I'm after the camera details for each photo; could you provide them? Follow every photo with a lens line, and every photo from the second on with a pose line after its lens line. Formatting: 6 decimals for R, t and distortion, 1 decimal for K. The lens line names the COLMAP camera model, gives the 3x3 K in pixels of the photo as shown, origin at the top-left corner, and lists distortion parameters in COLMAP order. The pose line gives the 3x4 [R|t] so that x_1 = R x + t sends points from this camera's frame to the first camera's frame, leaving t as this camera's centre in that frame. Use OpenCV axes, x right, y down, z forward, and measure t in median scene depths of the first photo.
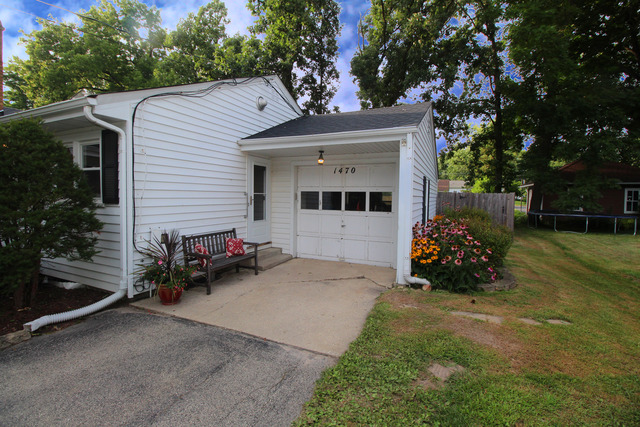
lens RADIAL K [[297.3, 0, 317.1], [0, 297.3, 210.8], [0, 0, 1]] dist [0.000430, -0.001620]
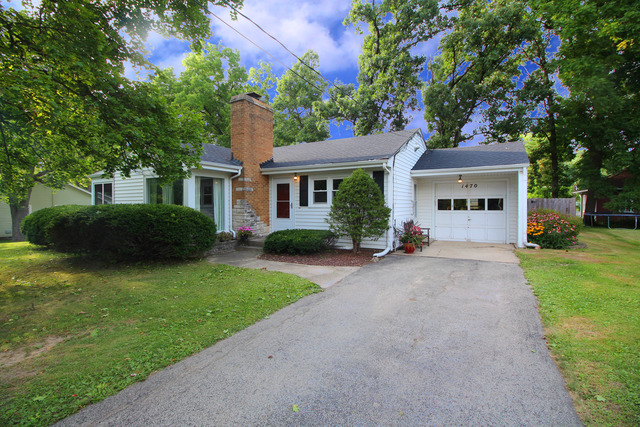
lens RADIAL K [[297.3, 0, 321.7], [0, 297.3, 212.9], [0, 0, 1]] dist [0.000430, -0.001620]
pose [[0.995783, -0.013883, -0.090686, -0.421593], [0.011670, 0.999622, -0.024888, 0.032569], [0.090997, 0.023725, 0.995569, -0.520675]]
